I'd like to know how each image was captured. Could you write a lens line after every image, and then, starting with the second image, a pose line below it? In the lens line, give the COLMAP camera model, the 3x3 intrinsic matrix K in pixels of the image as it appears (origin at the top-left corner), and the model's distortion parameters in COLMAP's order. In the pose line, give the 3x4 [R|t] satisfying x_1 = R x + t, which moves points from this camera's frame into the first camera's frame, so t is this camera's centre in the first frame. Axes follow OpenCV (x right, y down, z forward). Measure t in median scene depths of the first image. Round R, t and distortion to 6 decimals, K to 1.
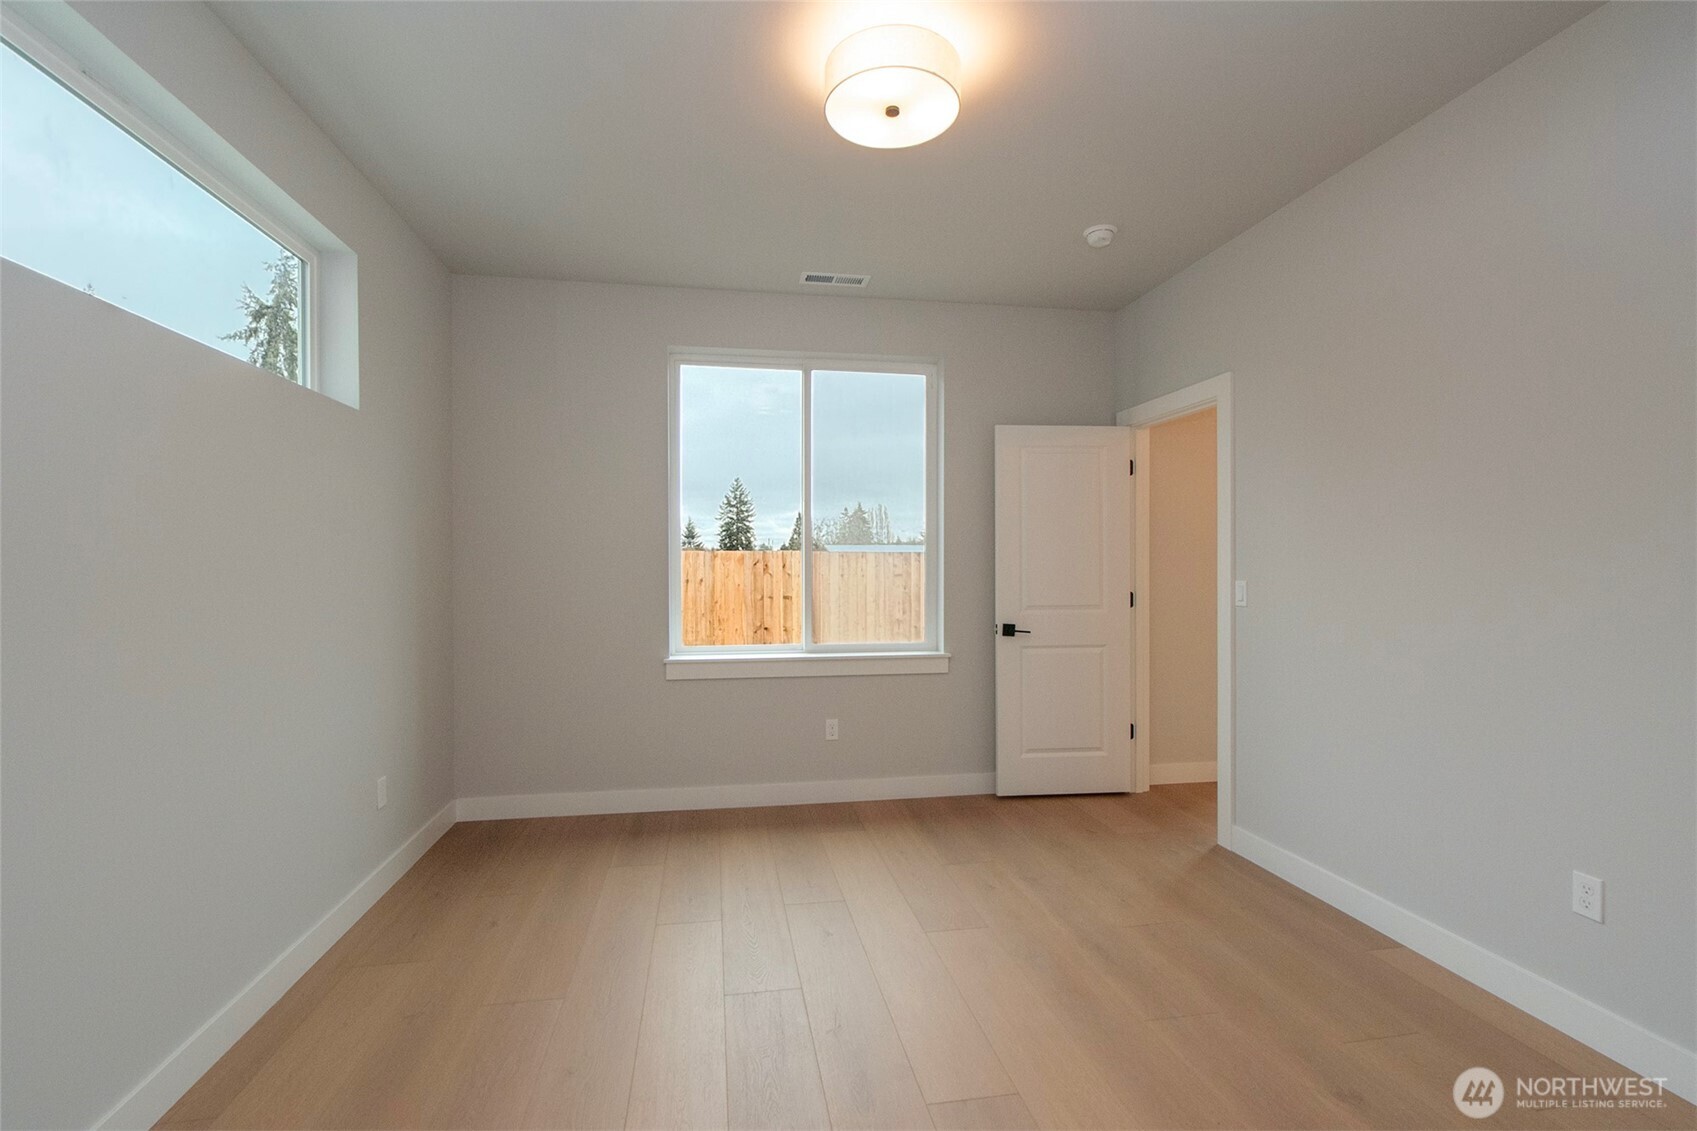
lens RADIAL K [[751.7, 0, 825.7], [0, 751.7, 562.7], [0, 0, 1]] dist [0.001255, -0.000963]
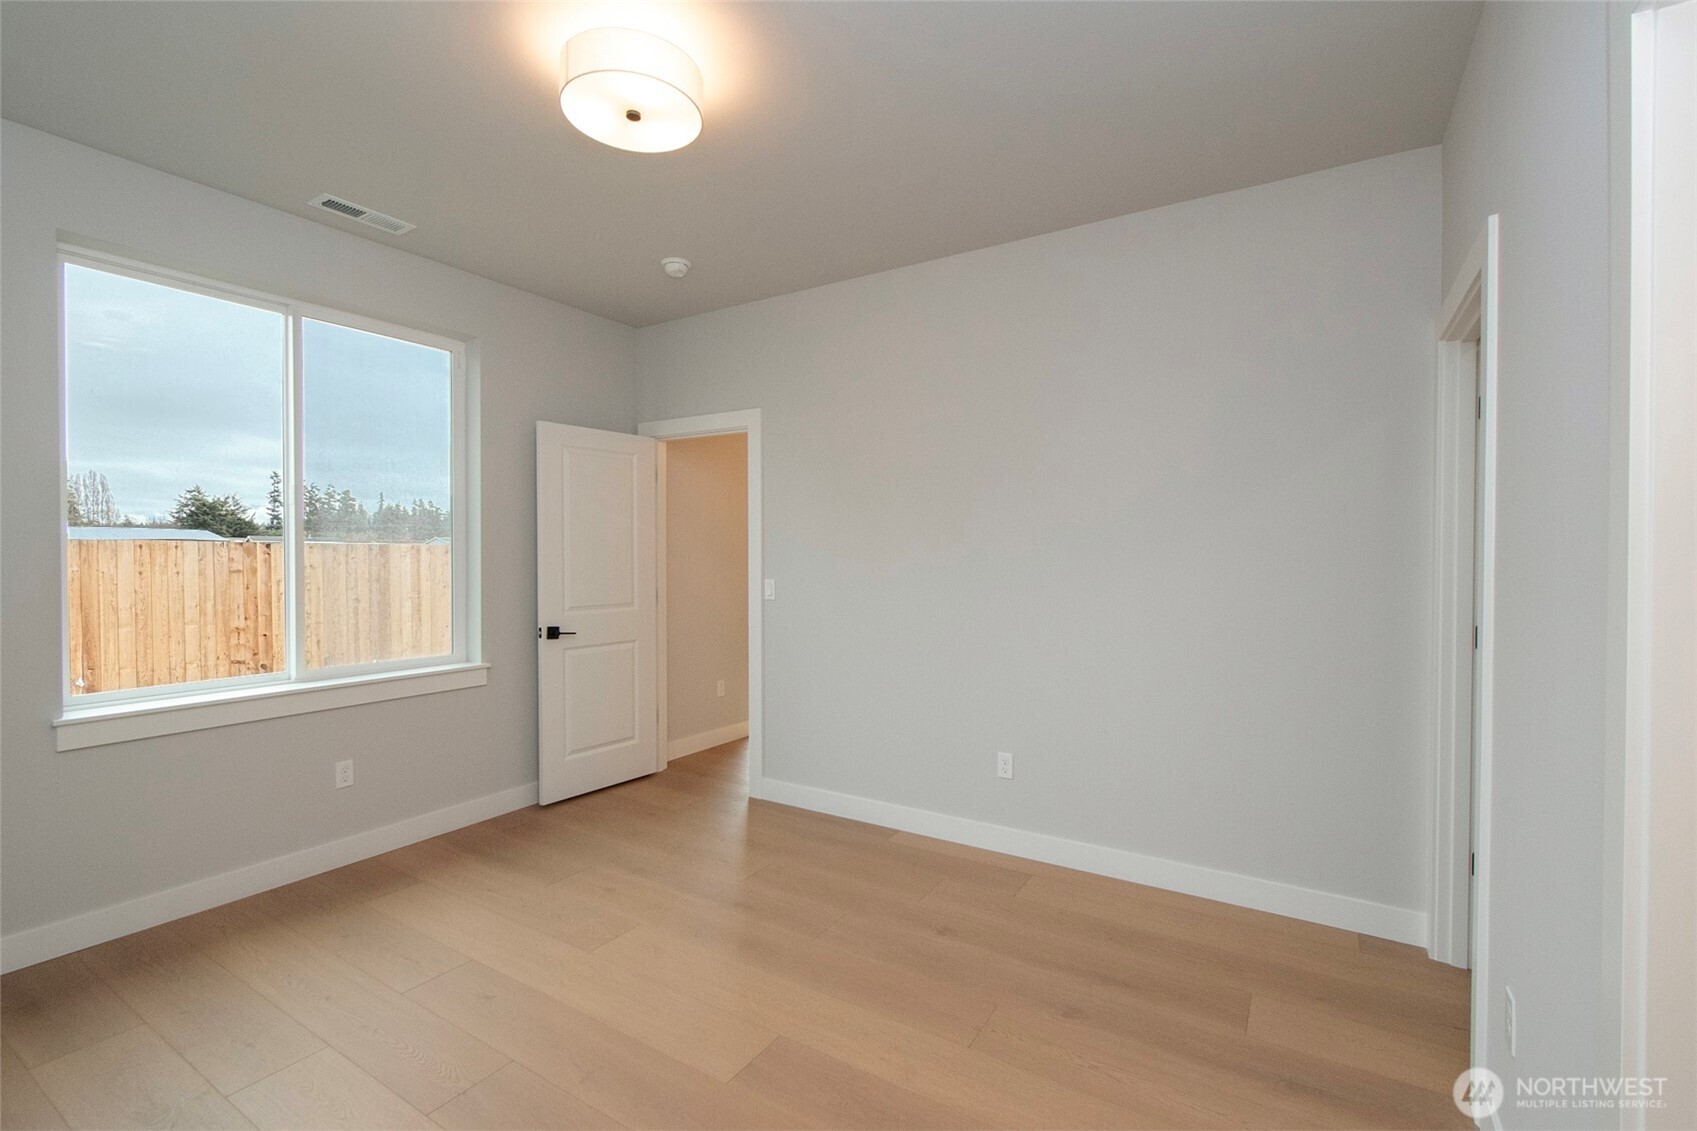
lens RADIAL K [[751.7, 0, 825.5], [0, 751.7, 556.5], [0, 0, 1]] dist [0.001255, -0.000963]
pose [[0.667374, 0.000431, 0.744723, -0.245029], [-0.004224, 0.999986, 0.003207, -0.013930], [-0.744711, -0.005286, 0.667366, 0.084961]]
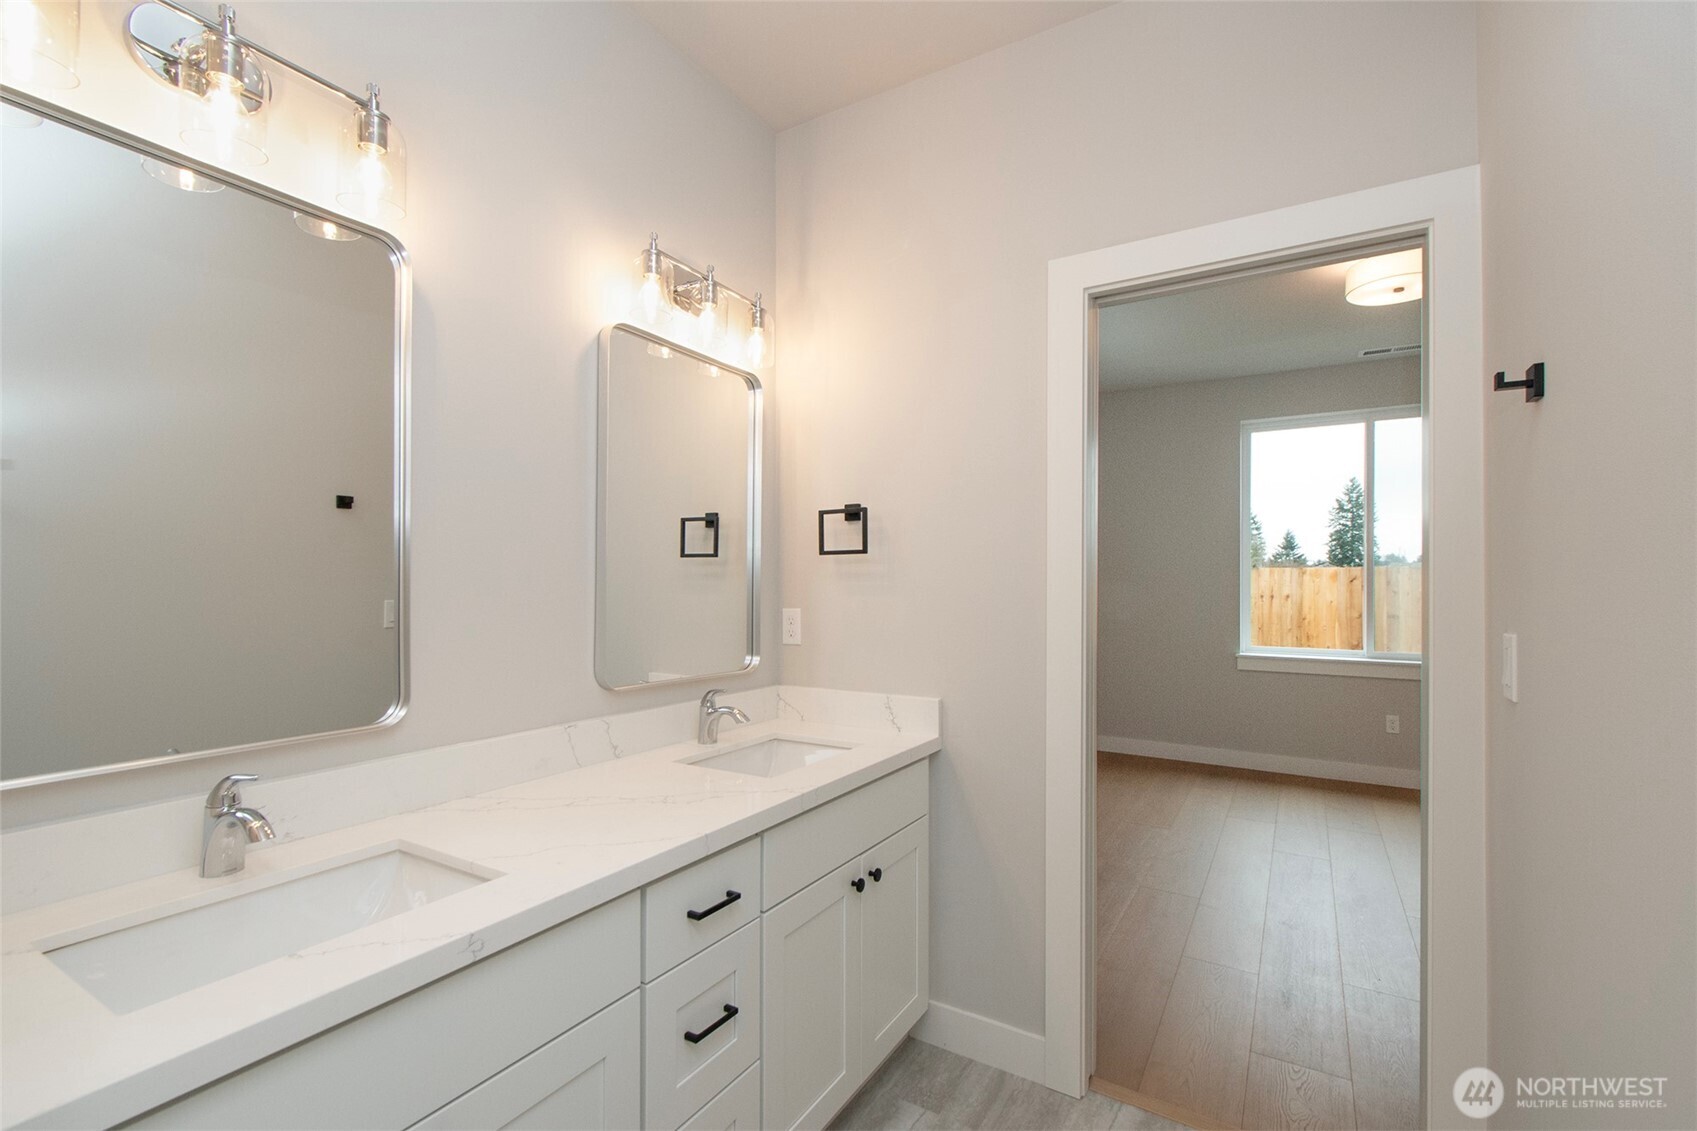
lens RADIAL K [[751.7, 0, 849.0], [0, 751.7, 573.5], [0, 0, 1]] dist [0.001255, -0.000963]
pose [[0.758778, 0.002071, -0.651345, 0.128251], [-0.004190, 0.999990, -0.001701, -0.009900], [0.651335, 0.004020, 0.758779, -0.453991]]
